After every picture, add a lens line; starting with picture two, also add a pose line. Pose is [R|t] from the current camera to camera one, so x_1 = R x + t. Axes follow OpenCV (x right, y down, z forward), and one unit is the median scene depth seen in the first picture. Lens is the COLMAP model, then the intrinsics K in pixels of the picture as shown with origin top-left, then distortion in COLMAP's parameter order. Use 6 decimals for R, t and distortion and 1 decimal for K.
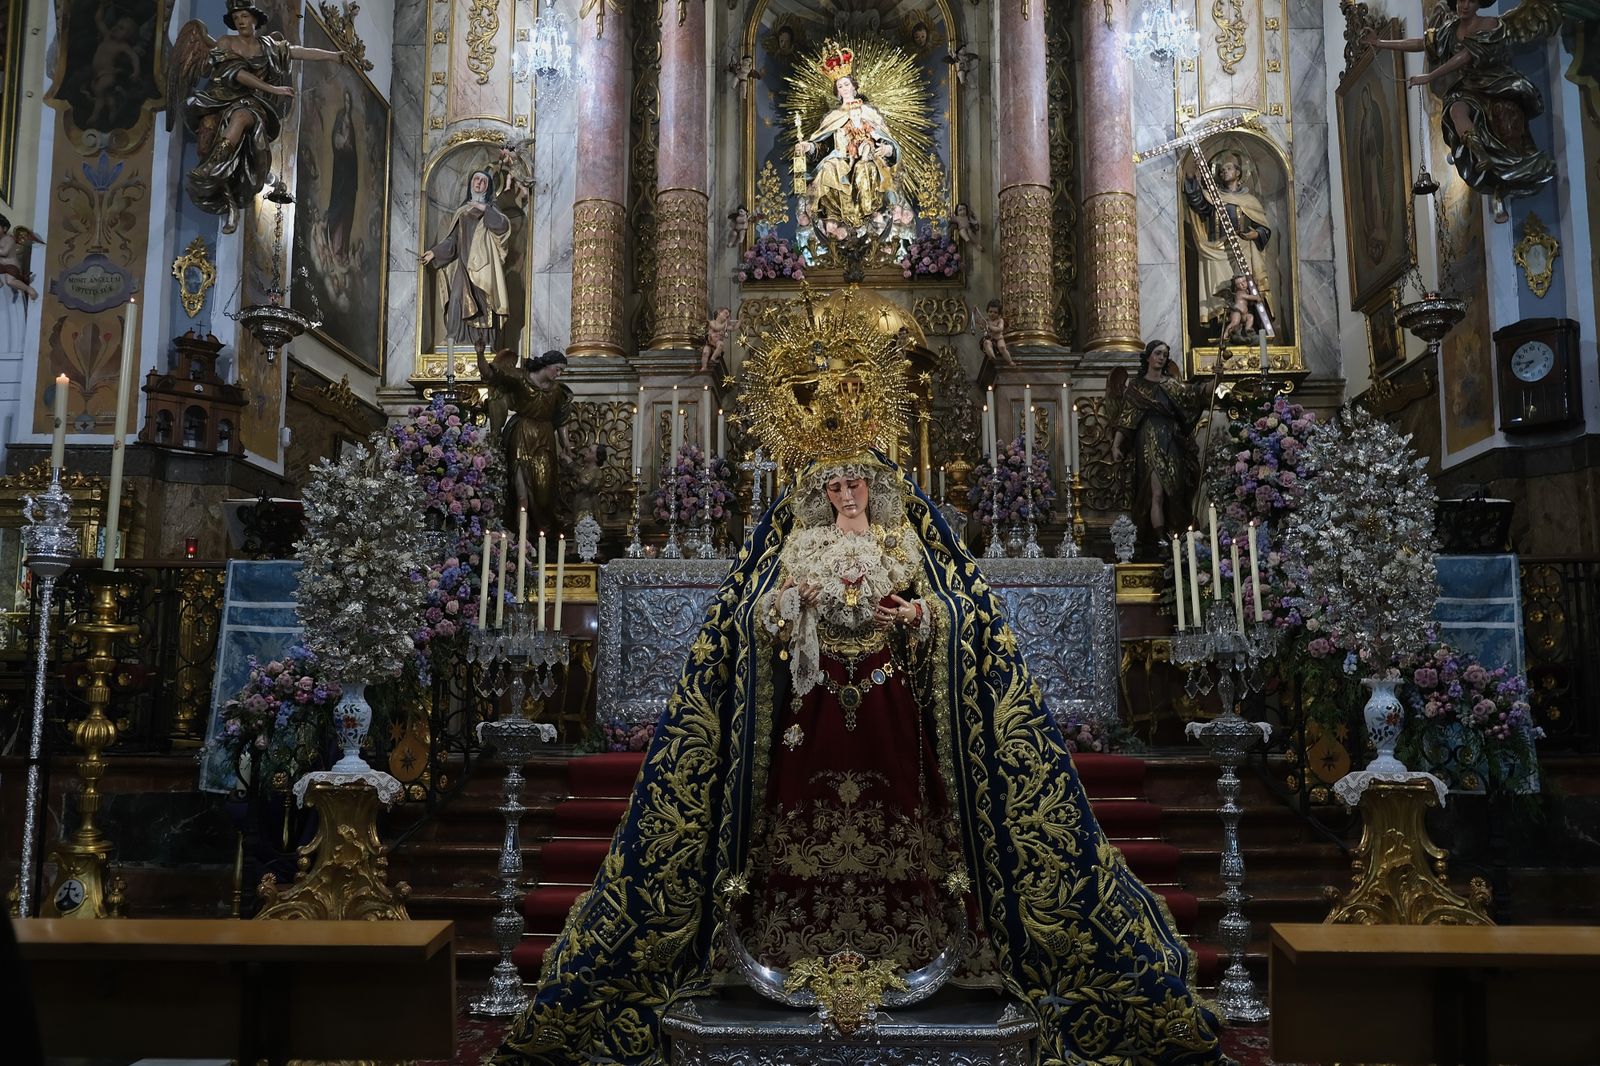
lens RADIAL K [[1376.2, 0, 805.2], [0, 1376.2, 537.9], [0, 0, 1]] dist [-0.035600, 0.098653]
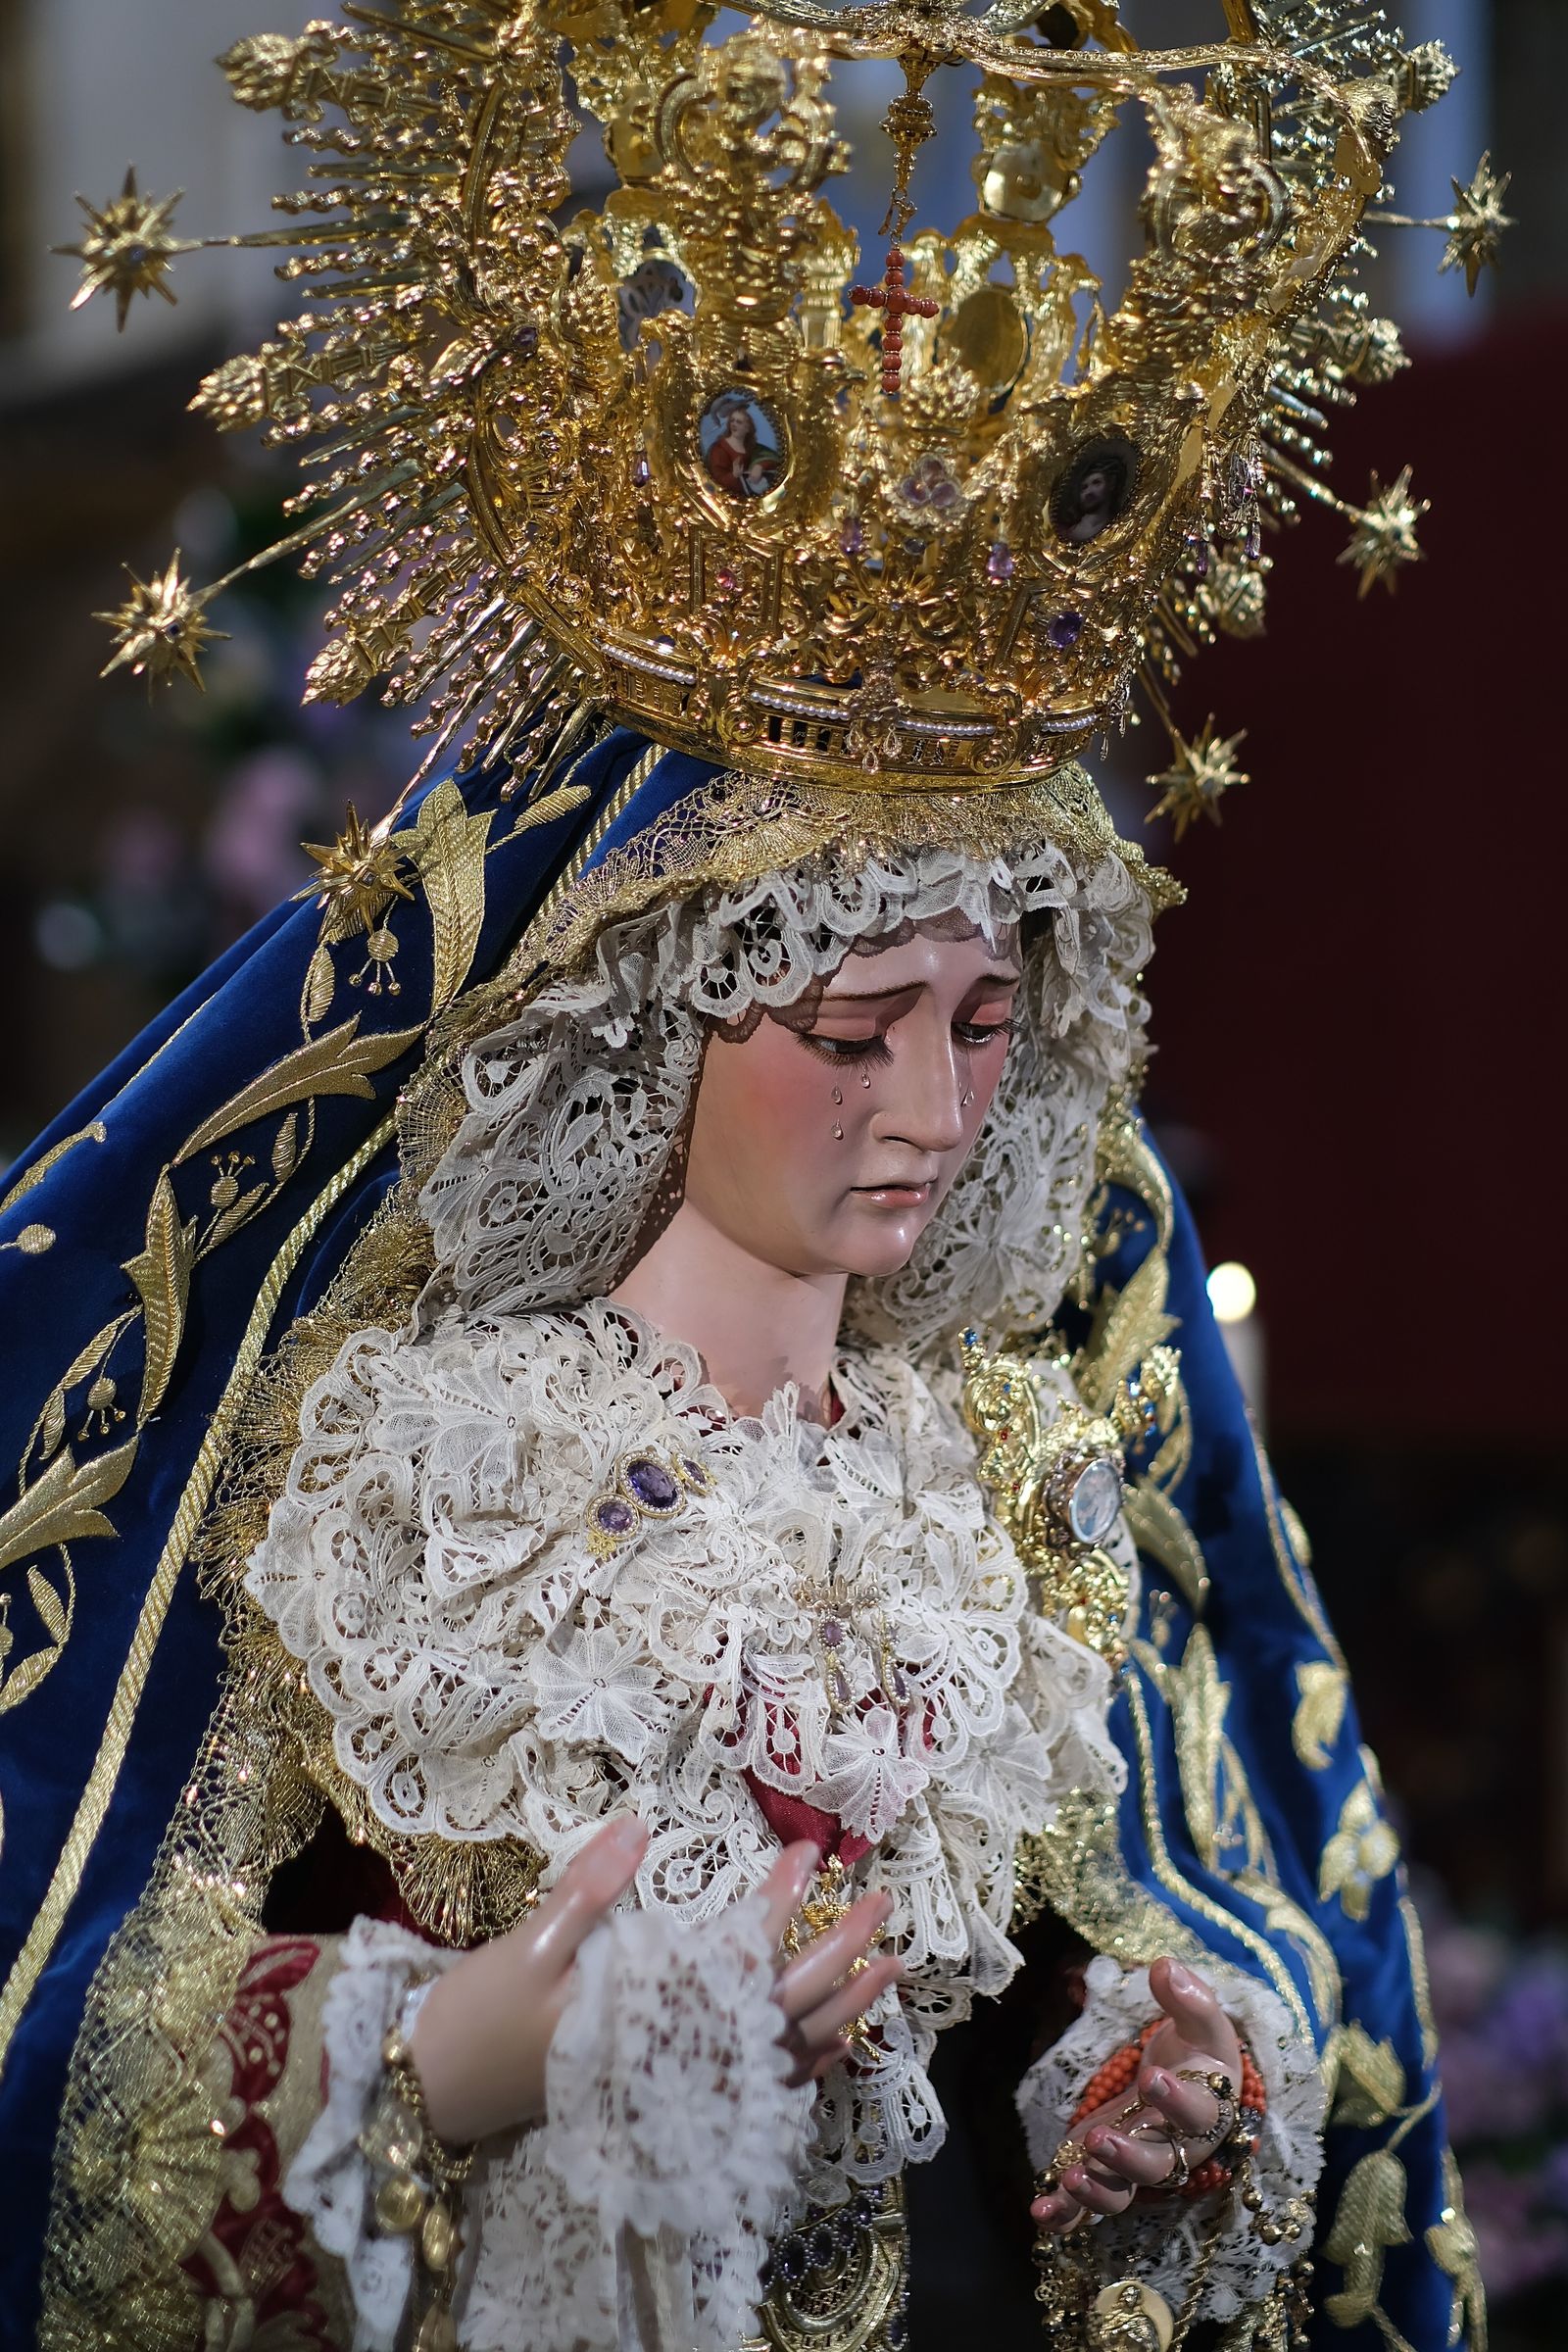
lens RADIAL K [[5764.4, 0, 784.0], [0, 5764.4, 1176.0], [0, 0, 1]] dist [0.346424, 0.582219]
pose [[0.708907, 0.084124, 0.700267, -0.313618], [-0.111075, 0.993788, -0.006940, -0.019302], [-0.696500, -0.072862, 0.713847, 0.642707]]
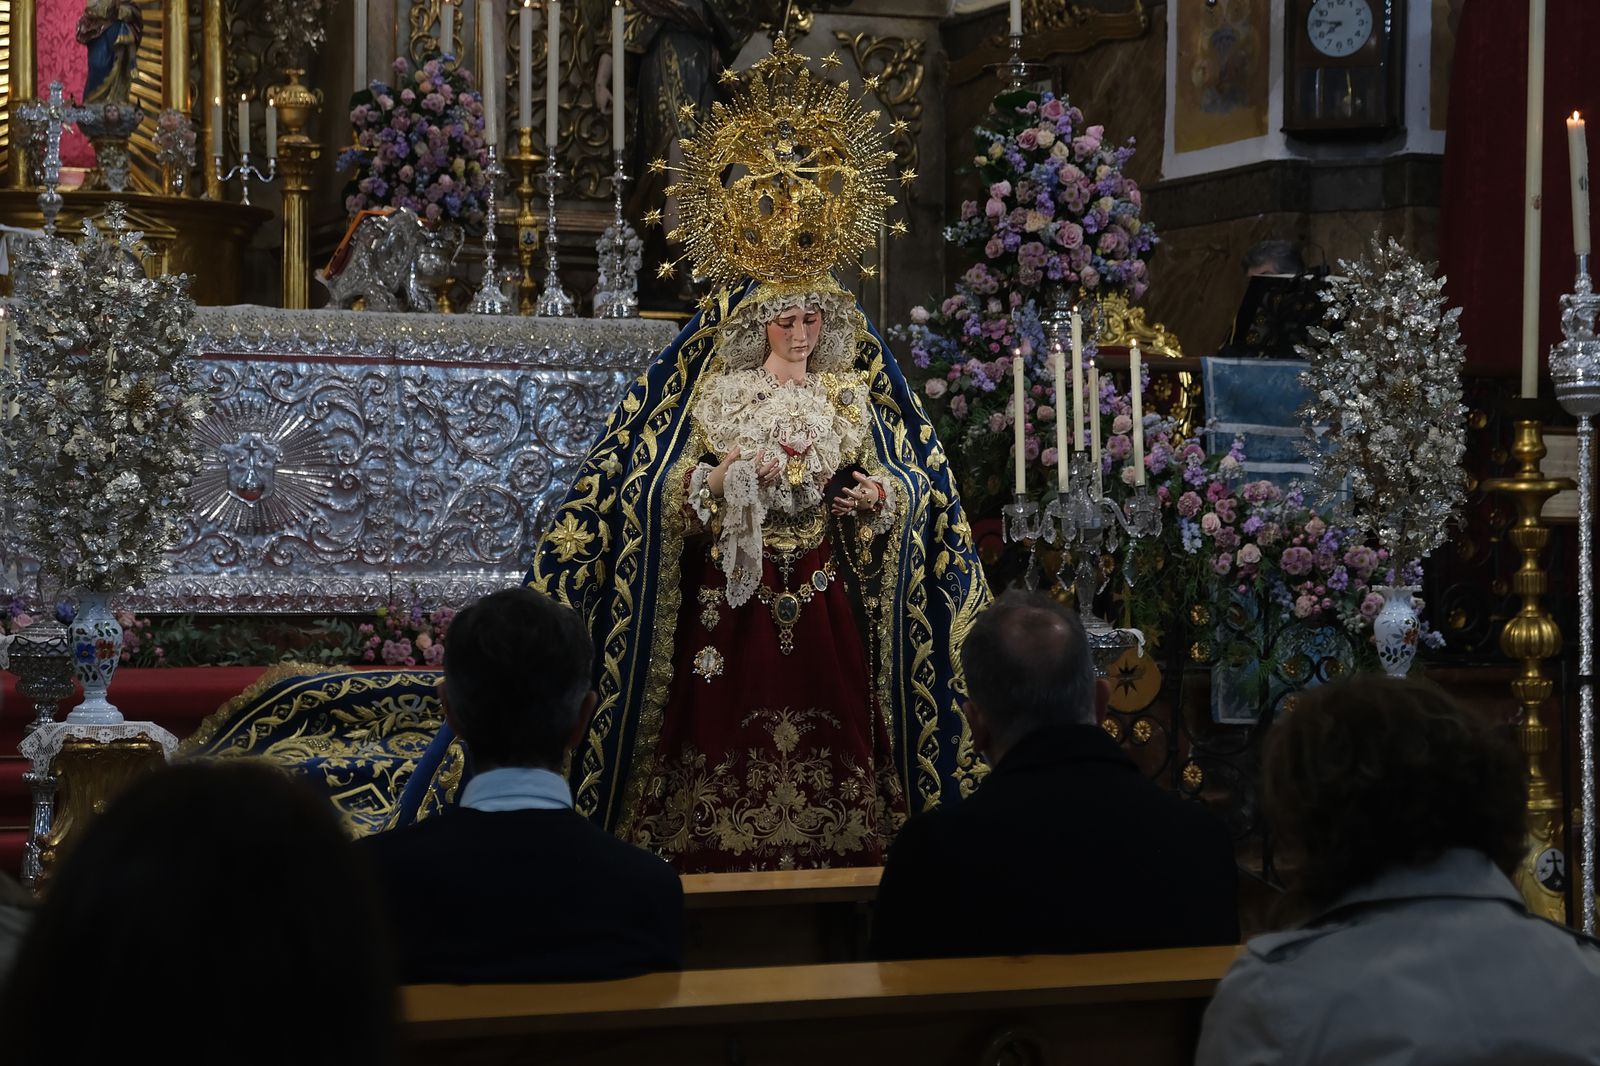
lens RADIAL K [[3463.7, 0, 800.0], [0, 3463.7, 533.0], [0, 0, 1]] dist [0.043008, 0.422134]
pose [[0.897896, 0.006846, 0.440155, -0.754793], [-0.062335, 0.991781, 0.111735, -0.127481], [-0.435772, -0.127763, 0.890943, -0.624038]]
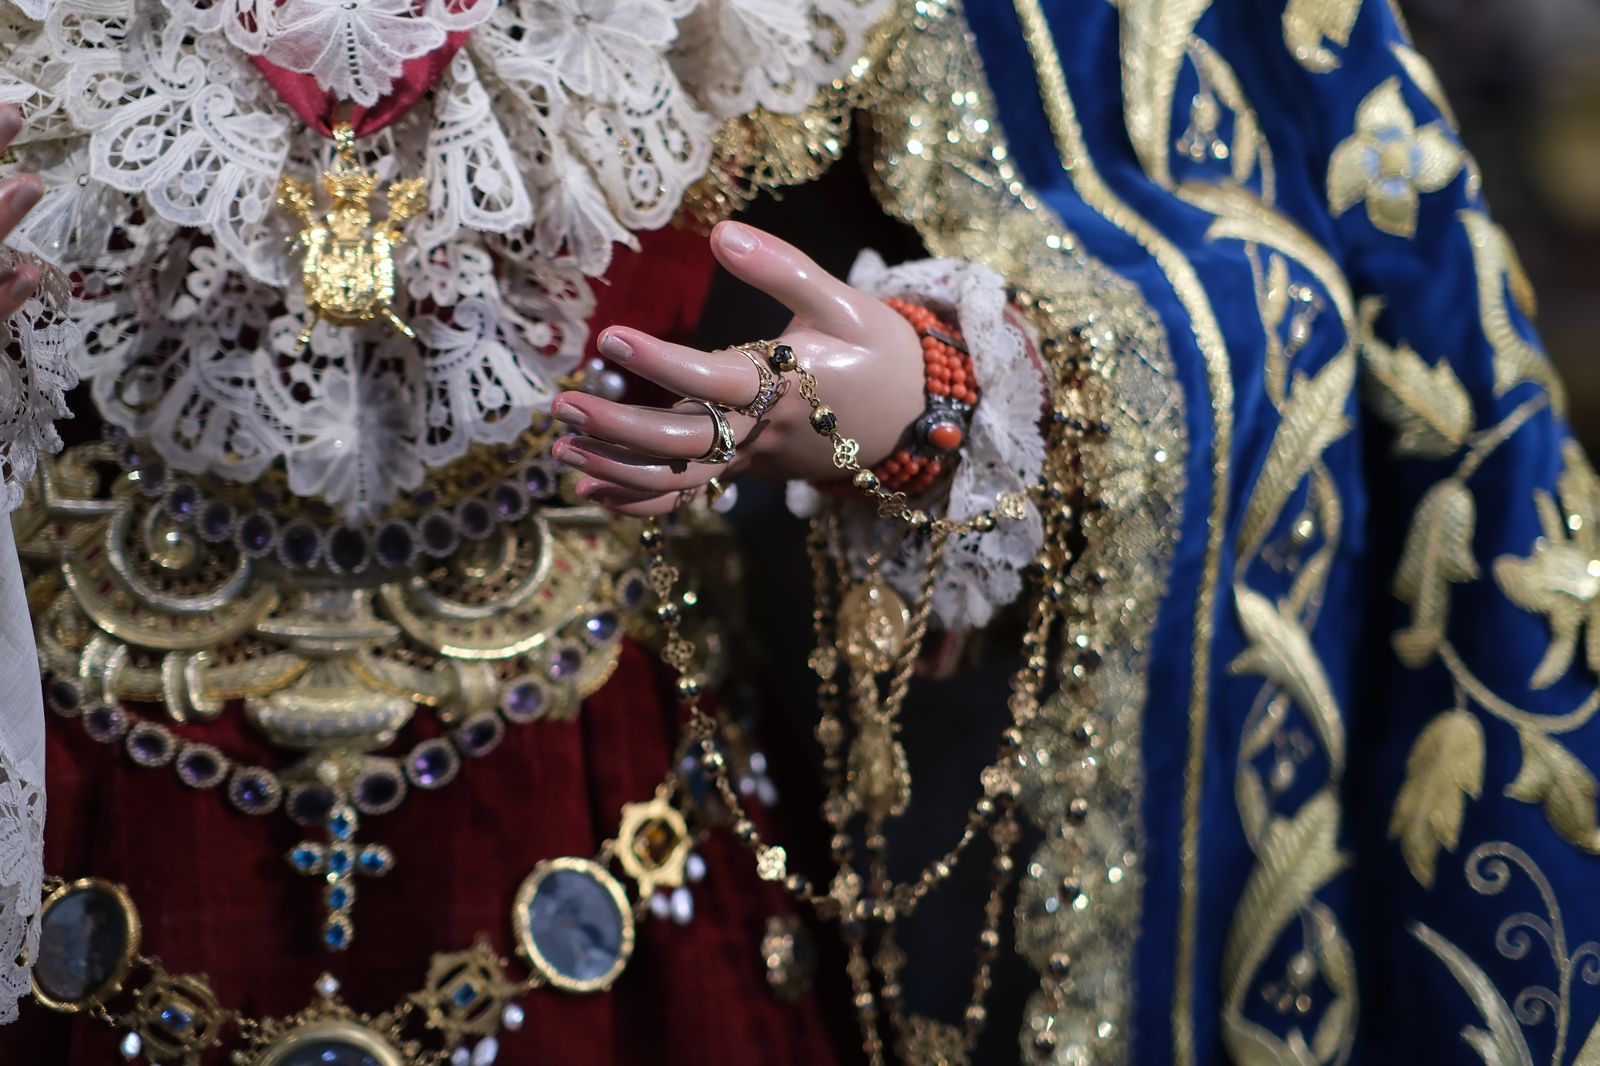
lens RADIAL K [[3921.4, 0, 820.8], [0, 3921.4, 510.4], [0, 0, 1]] dist [0.346424, 0.582219]
pose [[0.982326, -0.002065, 0.187164, 0.011137], [-0.022879, 0.991117, 0.131013, 0.021728], [-0.185772, -0.132980, 0.973553, 0.665054]]
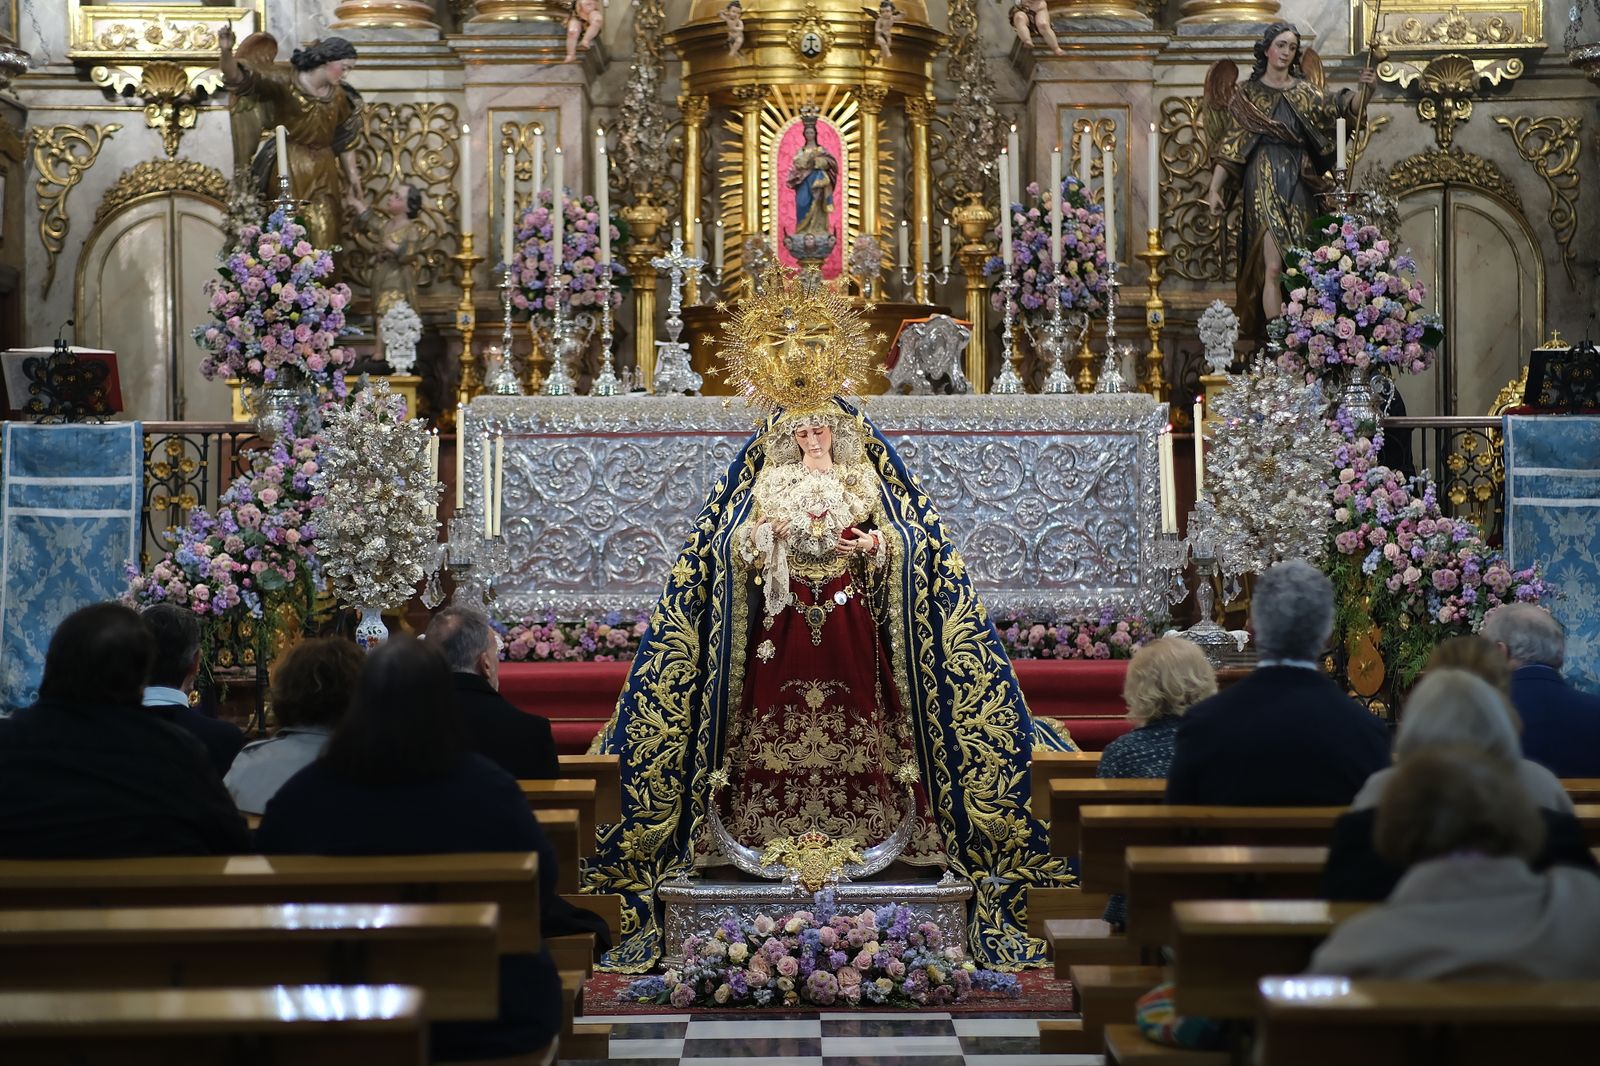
lens RADIAL K [[3818.6, 0, 834.0], [0, 3818.6, 485.1], [0, 0, 1]] dist [0.415540, -0.334969]
pose [[0.998908, -0.003955, 0.046549, -0.097367], [-0.001279, 0.993722, 0.111875, -0.340135], [-0.046699, -0.111812, 0.992631, -2.092907]]
